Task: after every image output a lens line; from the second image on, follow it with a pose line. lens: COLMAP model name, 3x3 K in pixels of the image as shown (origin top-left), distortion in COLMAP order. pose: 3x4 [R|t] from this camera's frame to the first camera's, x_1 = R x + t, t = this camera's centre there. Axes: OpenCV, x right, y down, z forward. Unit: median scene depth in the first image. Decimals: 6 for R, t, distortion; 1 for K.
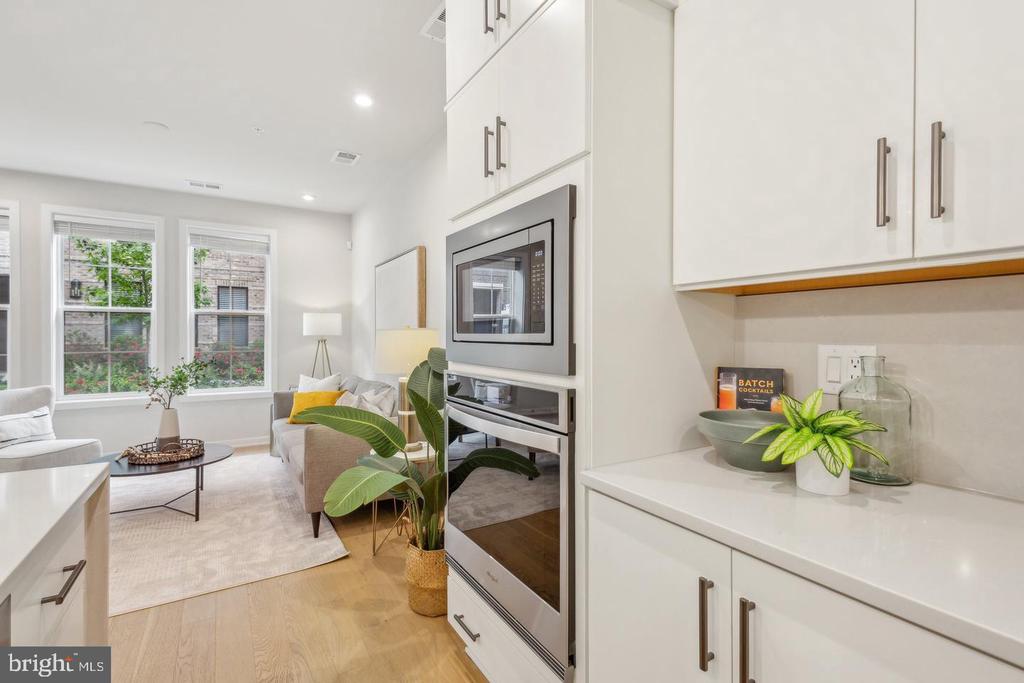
lens RADIAL K [[473.6, 0, 510.9], [0, 473.6, 337.7], [0, 0, 1]] dist [0.026459, 0.000119]
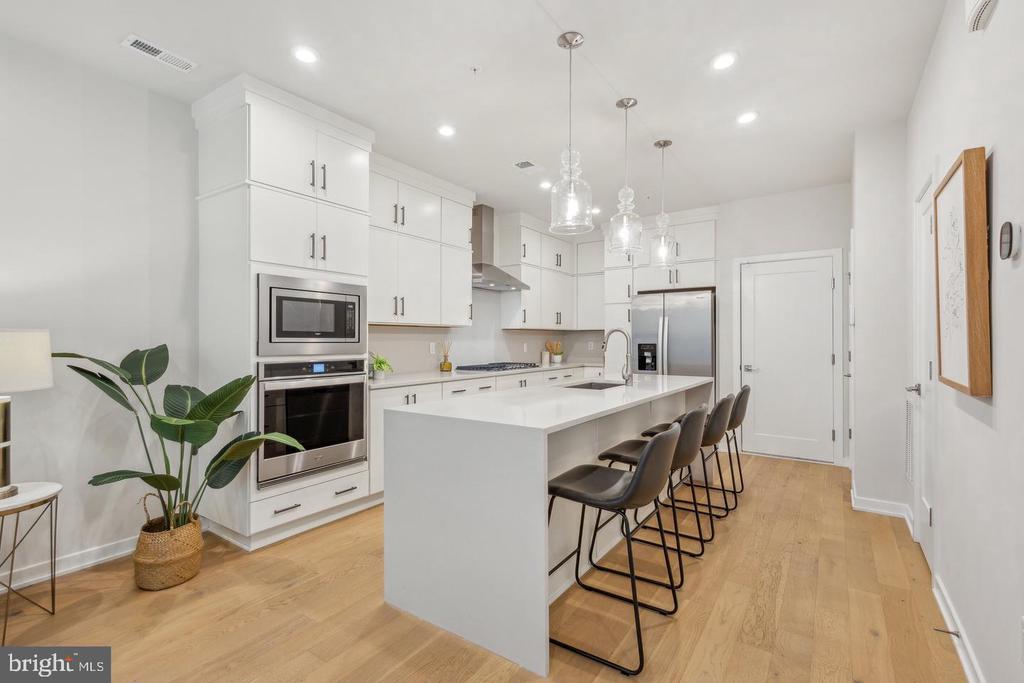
lens RADIAL K [[470.5, 0, 510.2], [0, 470.5, 339.5], [0, 0, 1]] dist [0.011853, 0.000084]
pose [[-0.406212, 0.002400, 0.913776, -2.260929], [0.007029, 0.999975, 0.000499, 0.002123], [-0.913752, 0.006626, -0.406219, 1.093045]]
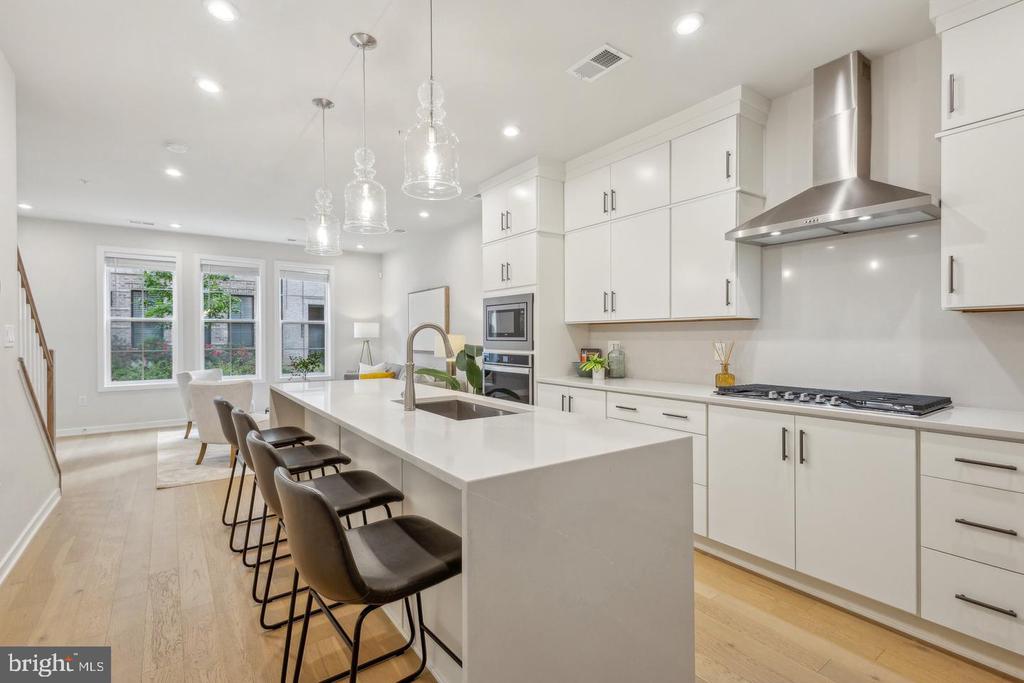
lens RADIAL K [[470.5, 0, 510.2], [0, 470.5, 339.5], [0, 0, 1]] dist [0.011853, 0.000084]
pose [[0.996936, -0.000910, 0.078210, -0.232489], [0.000888, 1.000000, 0.000312, 0.002743], [-0.078211, -0.000242, 0.996937, -1.844528]]
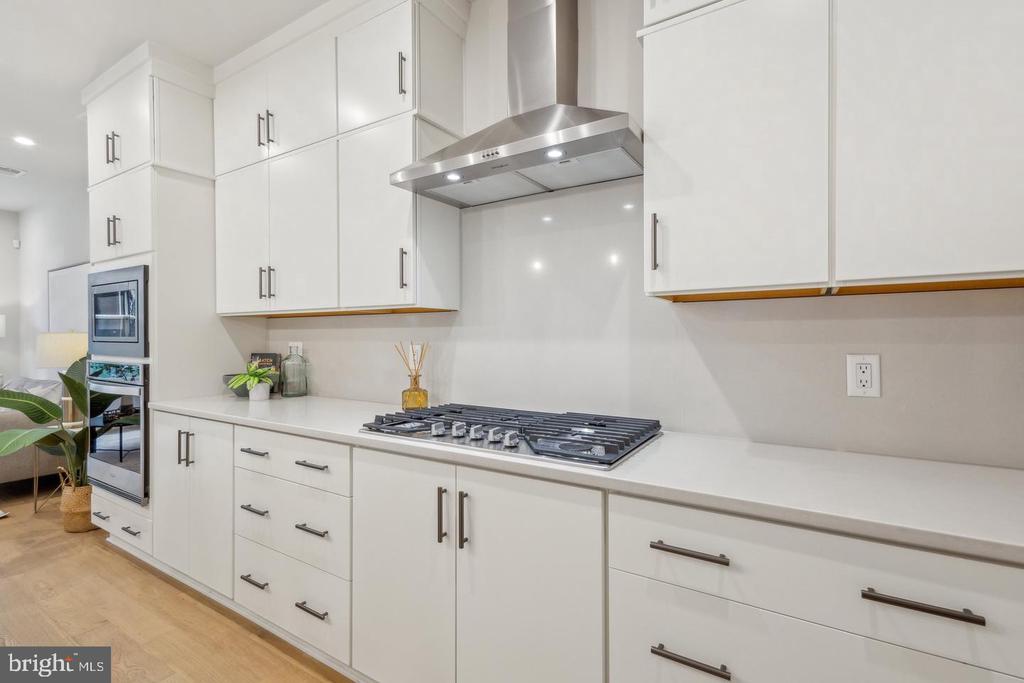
lens RADIAL K [[470.5, 0, 510.2], [0, 470.5, 339.5], [0, 0, 1]] dist [0.011853, 0.000084]
pose [[0.895838, -0.002622, 0.444373, 0.510281], [0.002039, 0.999996, 0.001791, 0.001242], [-0.444376, -0.000698, 0.895840, -1.249159]]
